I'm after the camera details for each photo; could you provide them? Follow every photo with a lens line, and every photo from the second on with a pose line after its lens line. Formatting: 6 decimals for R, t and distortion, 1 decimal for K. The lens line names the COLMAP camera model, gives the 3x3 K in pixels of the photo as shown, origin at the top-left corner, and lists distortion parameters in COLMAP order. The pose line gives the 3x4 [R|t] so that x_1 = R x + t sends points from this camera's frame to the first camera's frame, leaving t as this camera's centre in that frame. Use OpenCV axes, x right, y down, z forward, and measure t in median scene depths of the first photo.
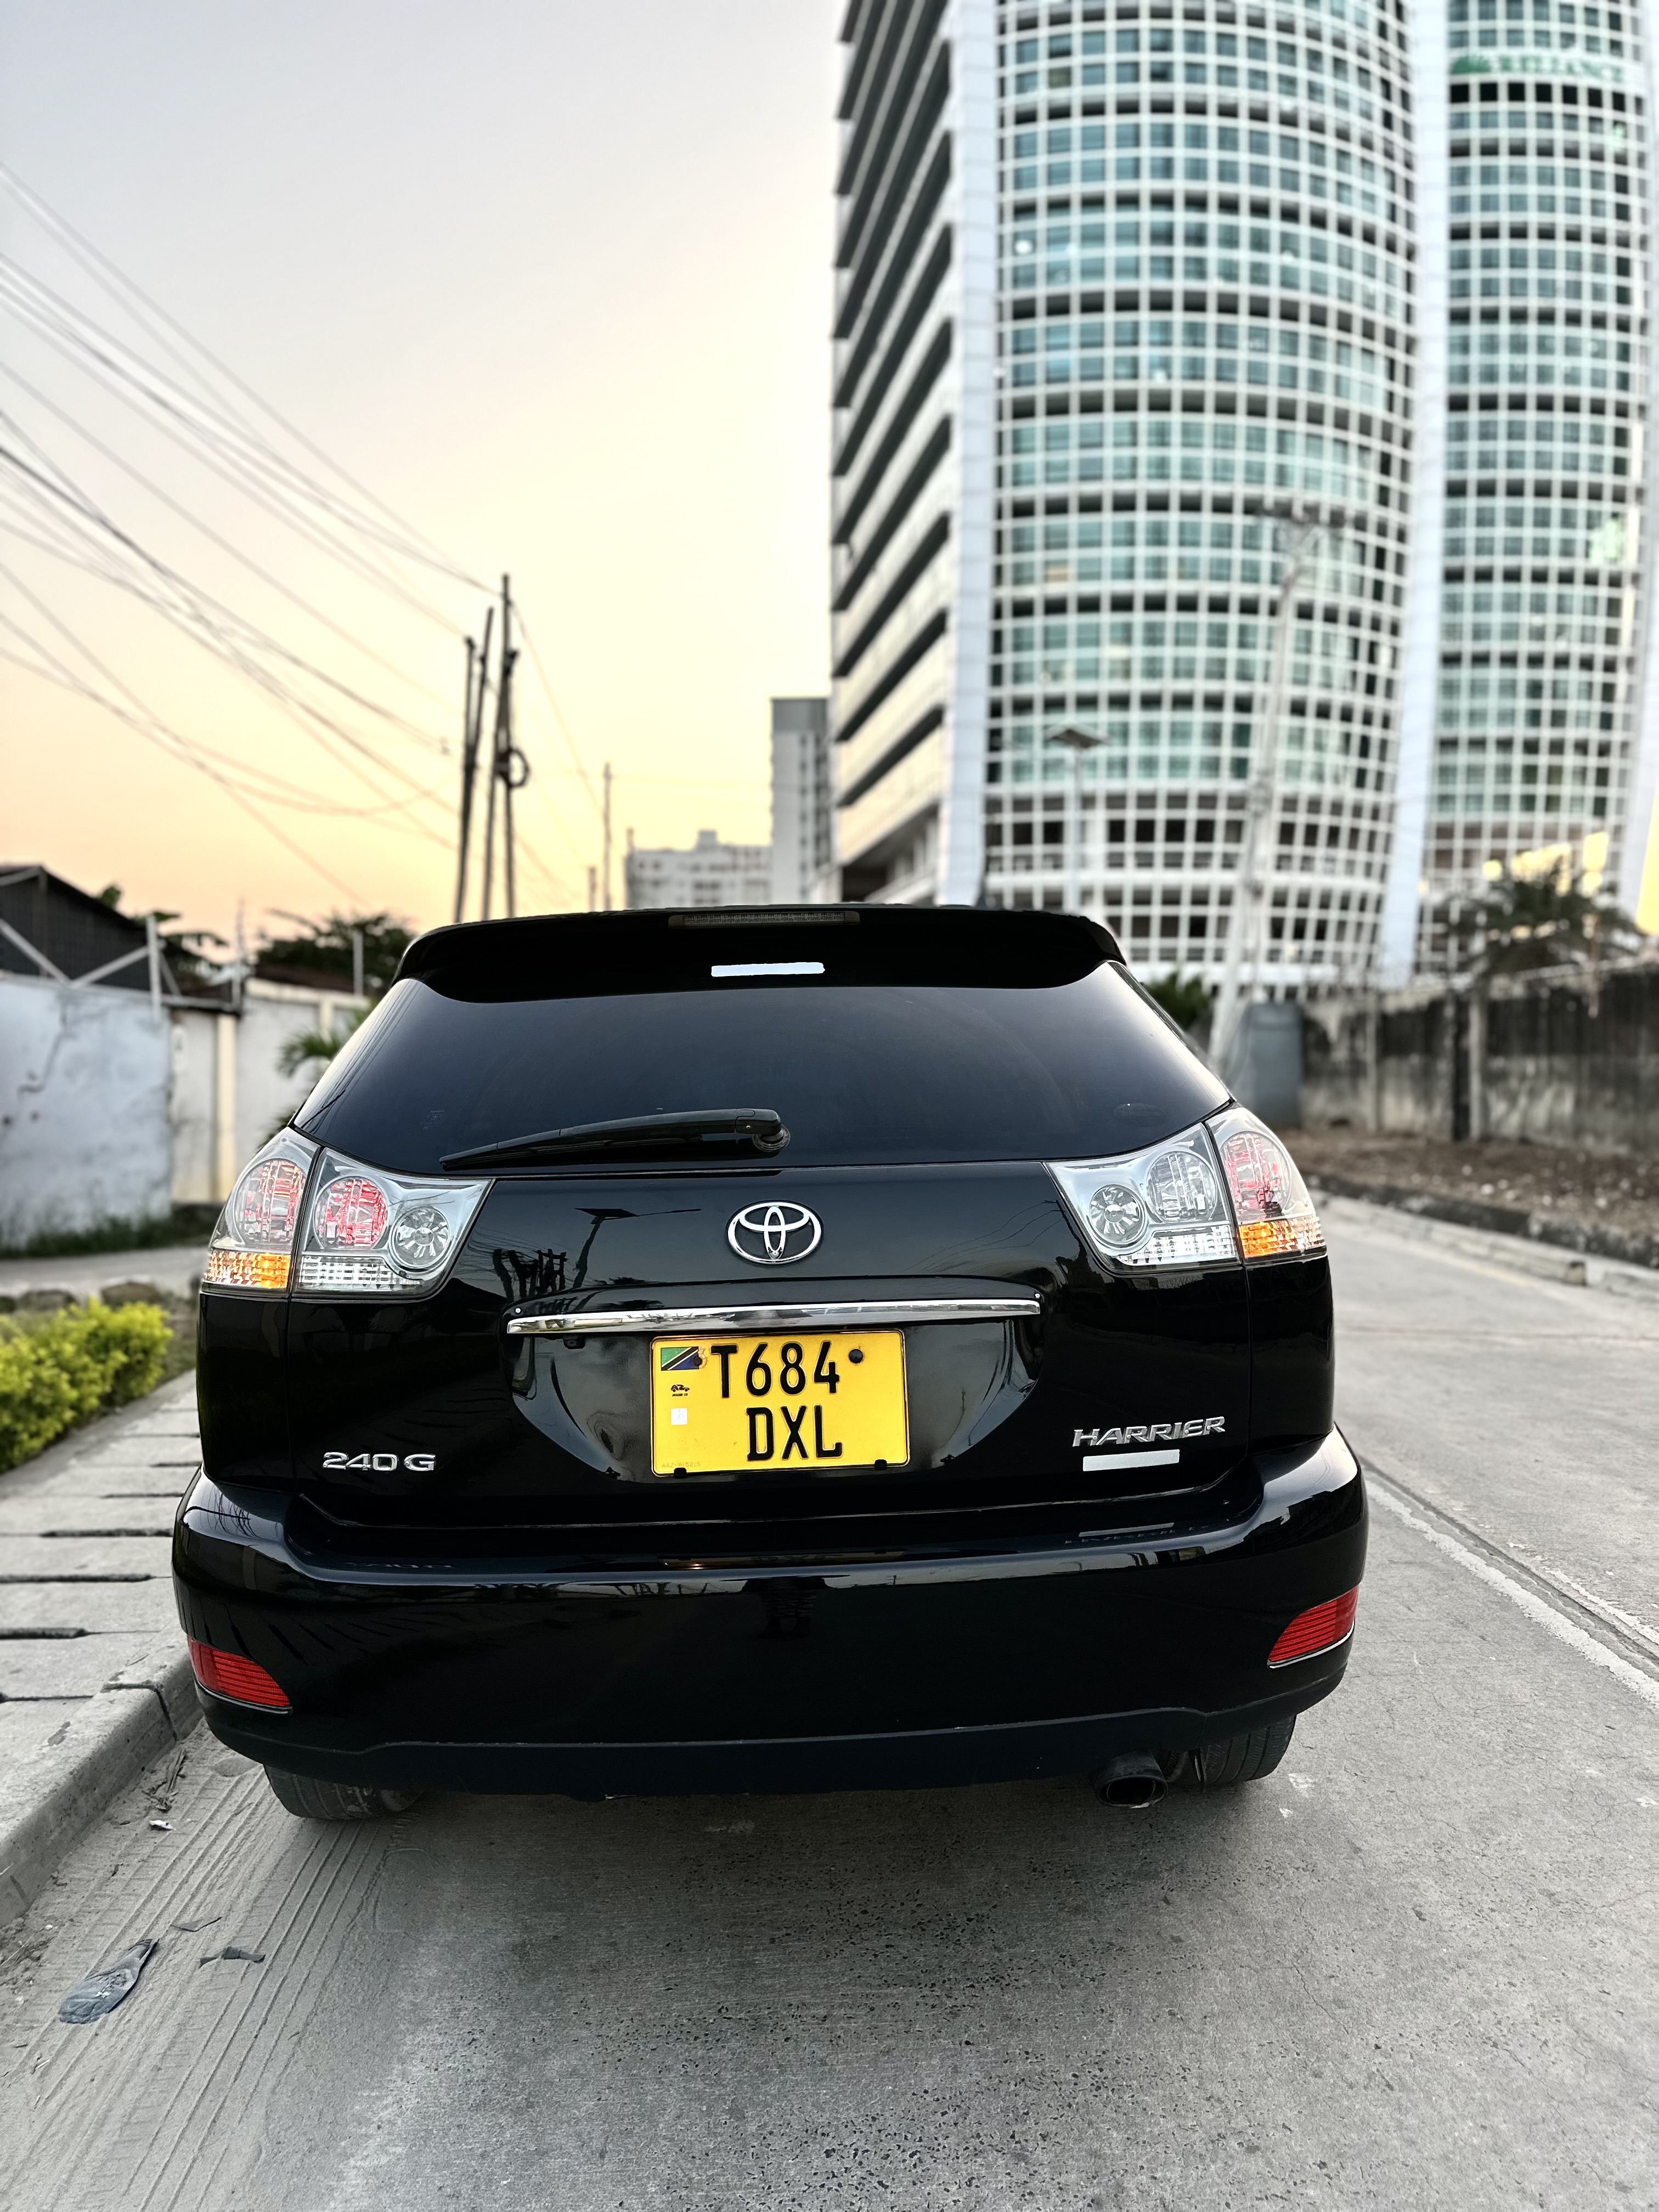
lens RADIAL K [[1525.8, 0, 828.6], [0, 1525.8, 1101.2], [0, 0, 1]] dist [0.010831, -0.009310]
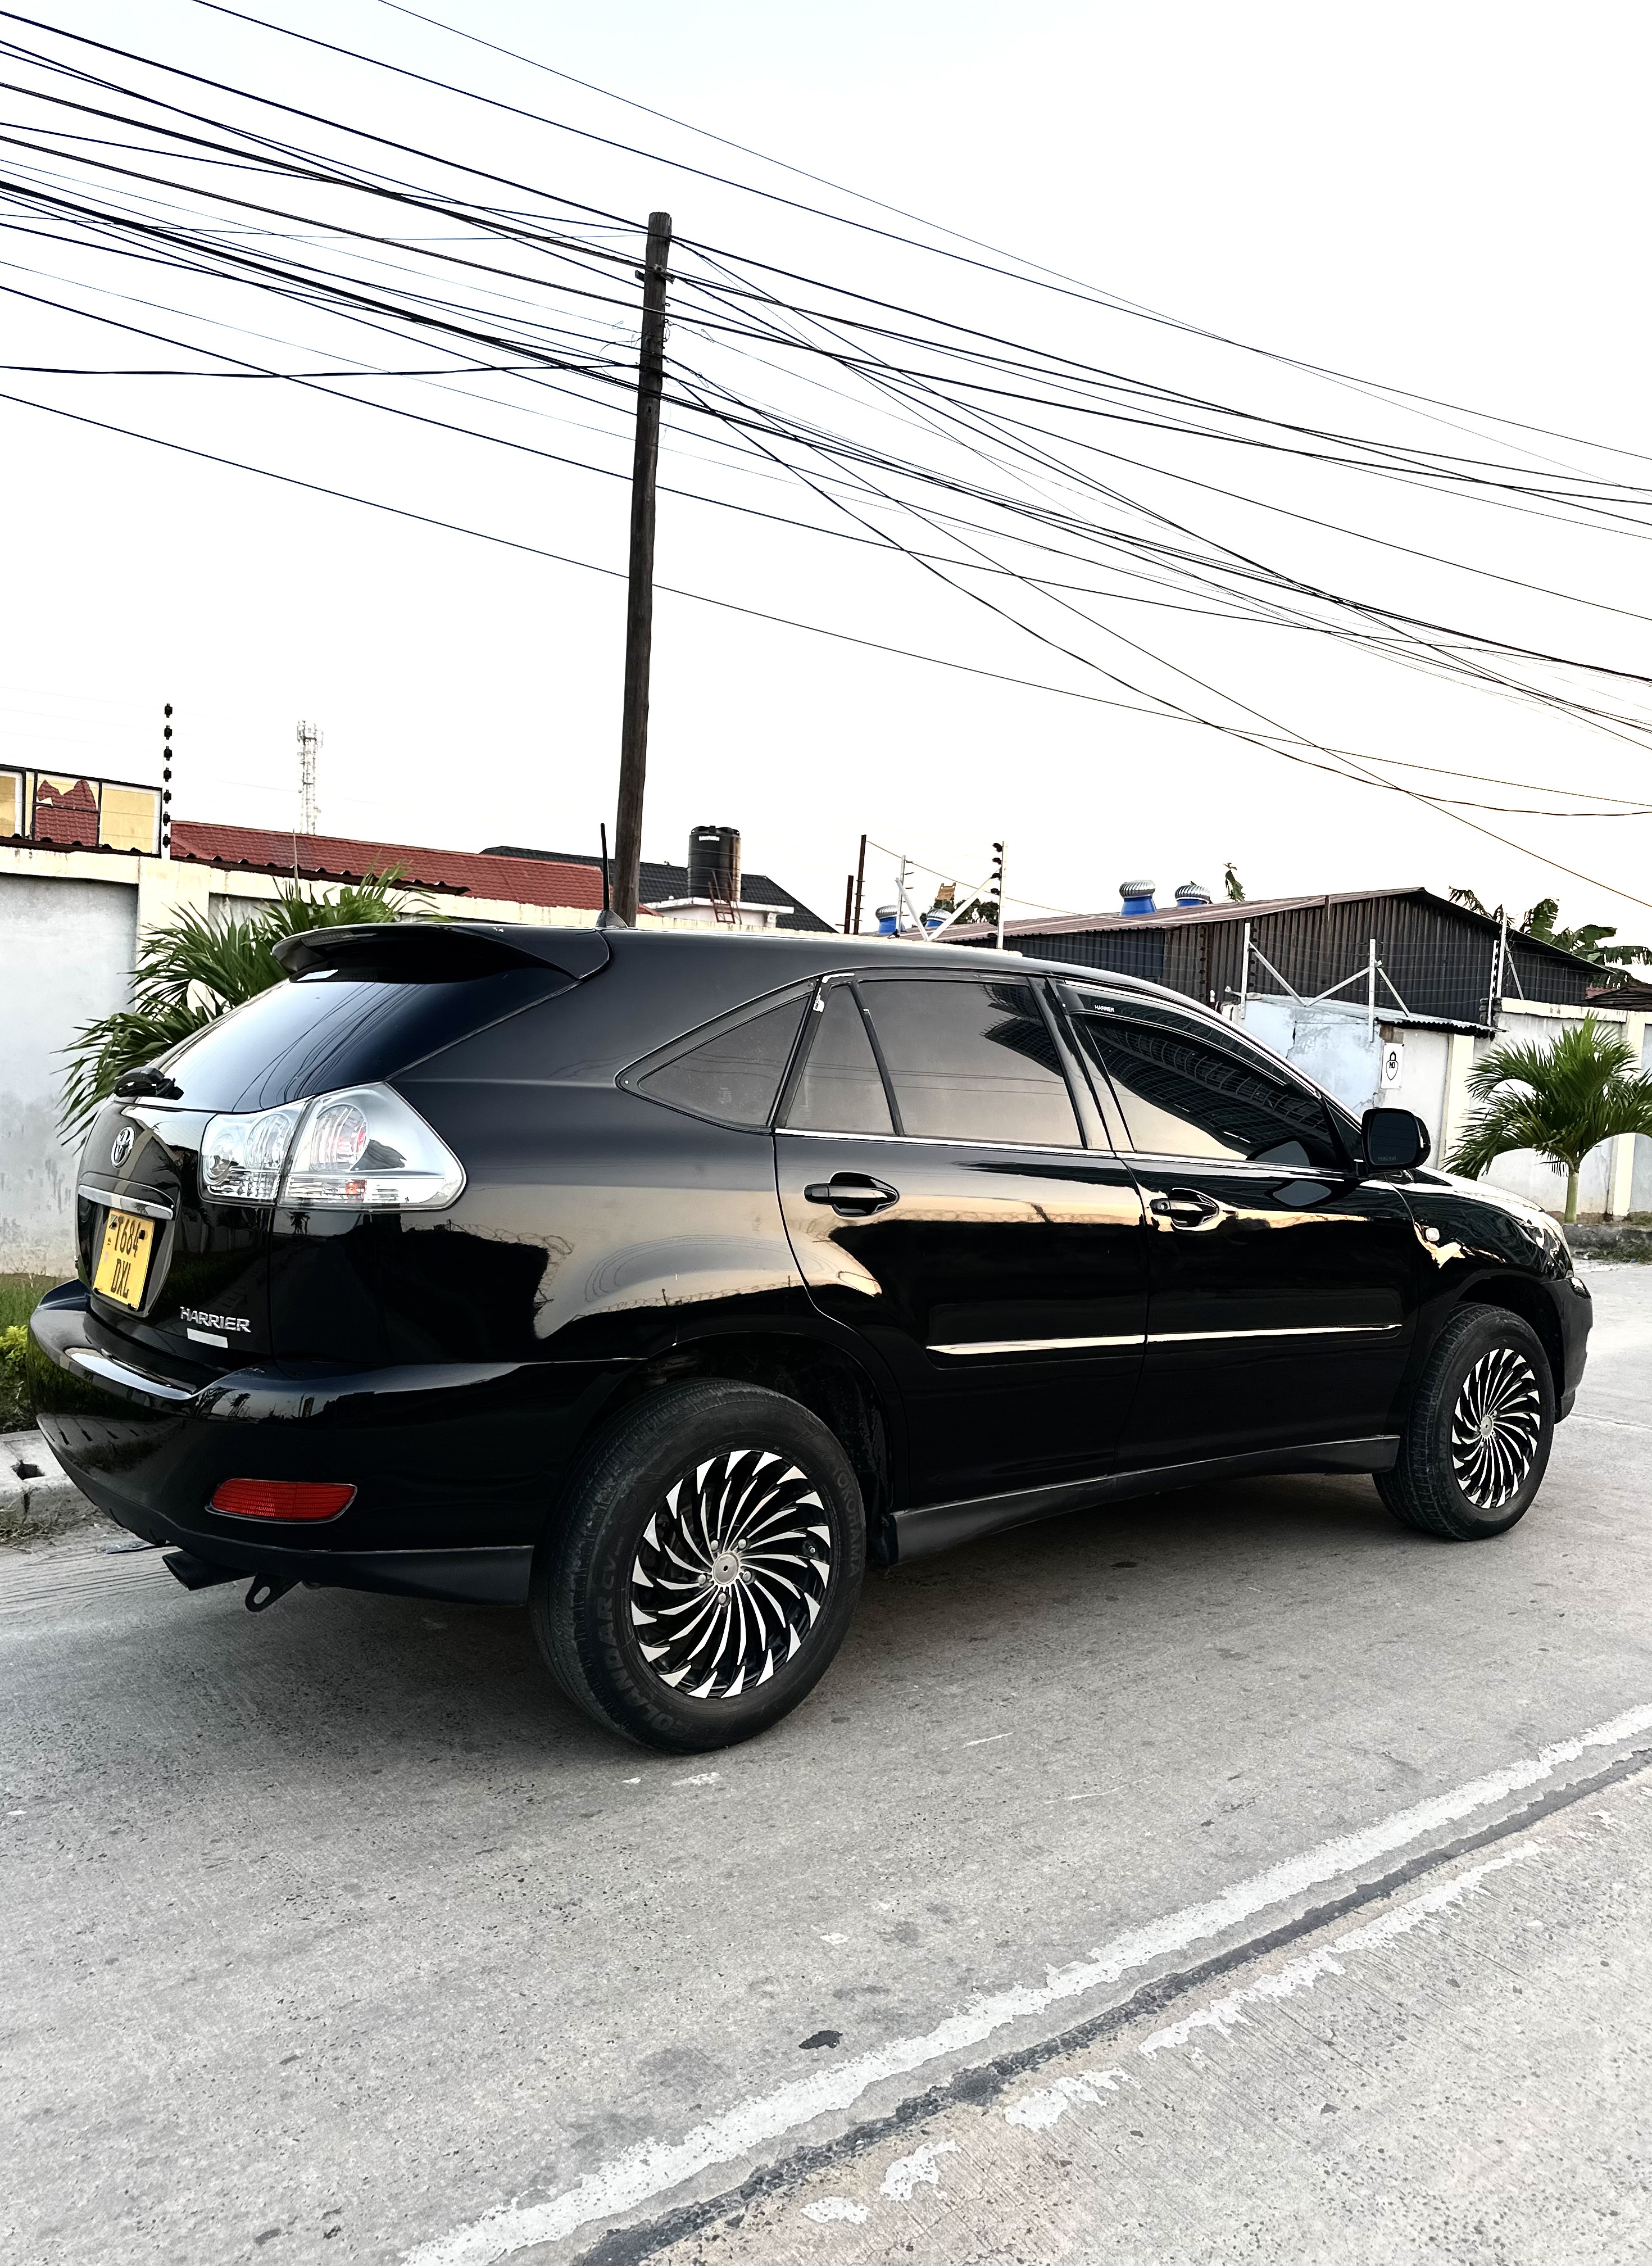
lens RADIAL K [[1550.1, 0, 805.8], [0, 1550.1, 1136.4], [0, 0, 1]] dist [0.034548, -0.015565]
pose [[0.565661, 0.061051, -0.822375, 1.630192], [-0.054024, 0.997857, 0.036919, -0.023955], [0.822867, 0.023544, 0.567747, 0.650548]]
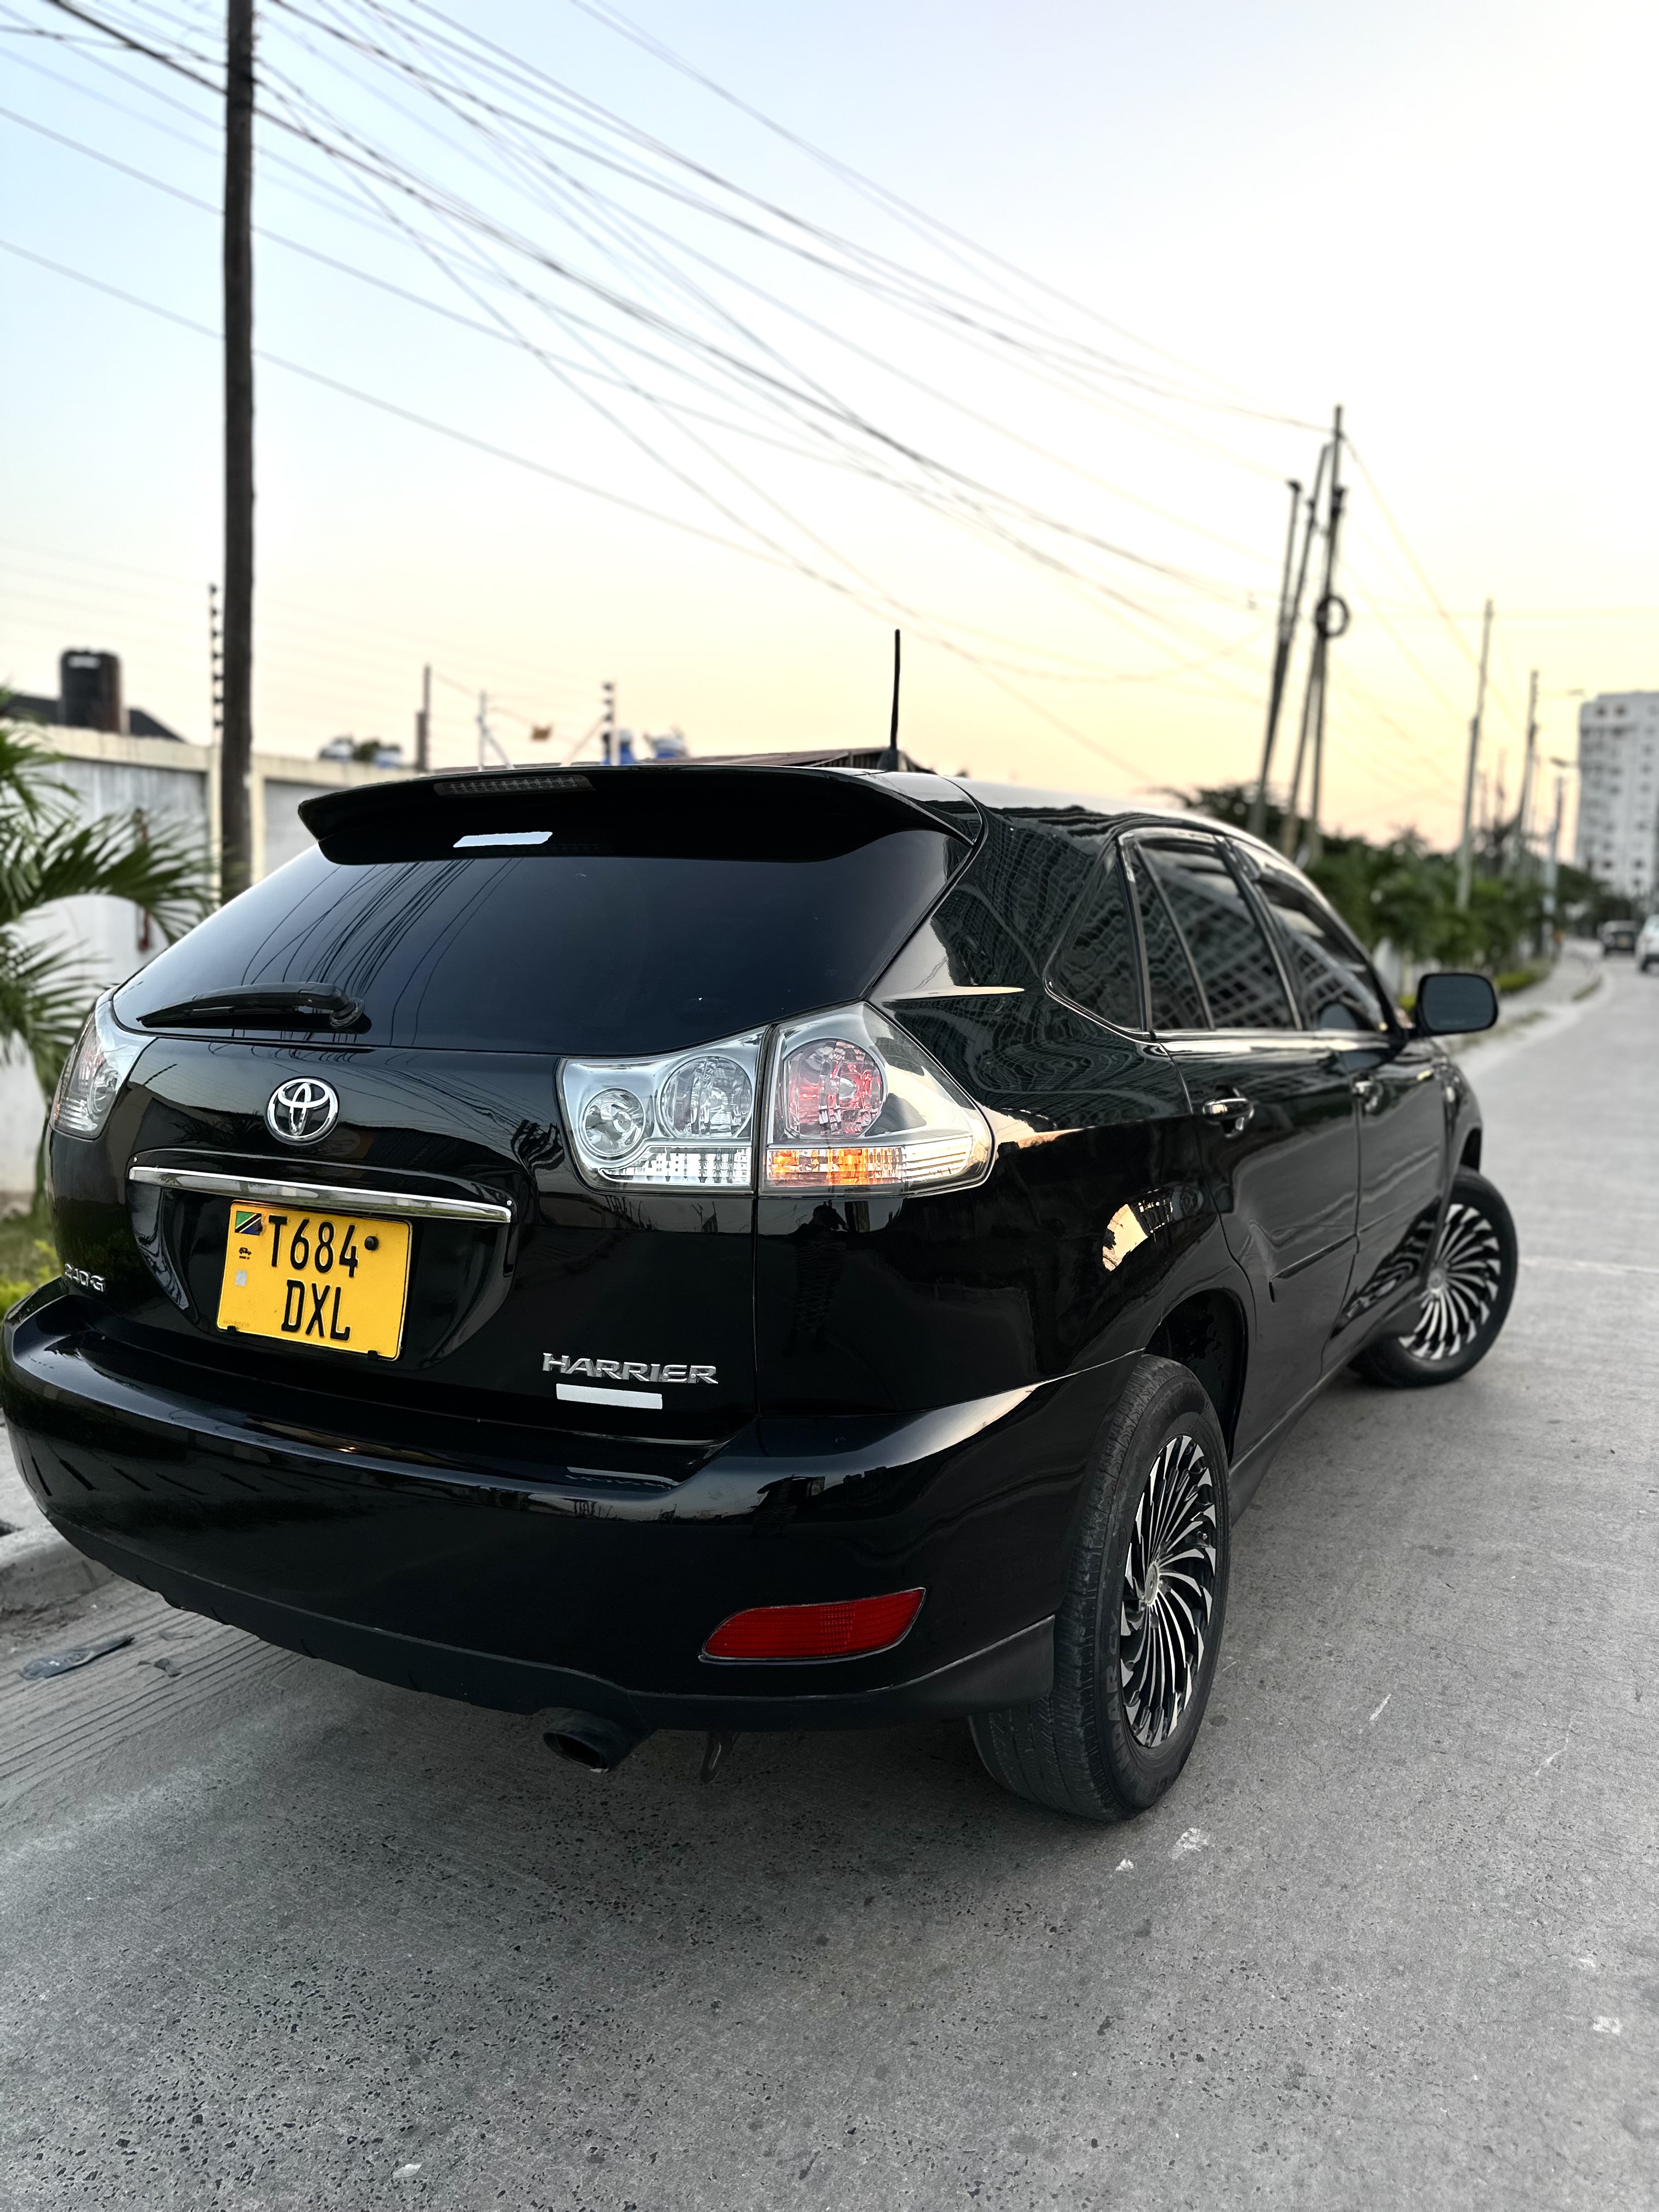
lens RADIAL K [[1525.8, 0, 836.3], [0, 1525.8, 1112.4], [0, 0, 1]] dist [0.010831, -0.009310]
pose [[0.843197, 0.081524, -0.531388, 0.771656], [-0.031718, 0.994257, 0.102207, -0.026281], [0.536669, -0.069326, 0.840940, 0.333624]]
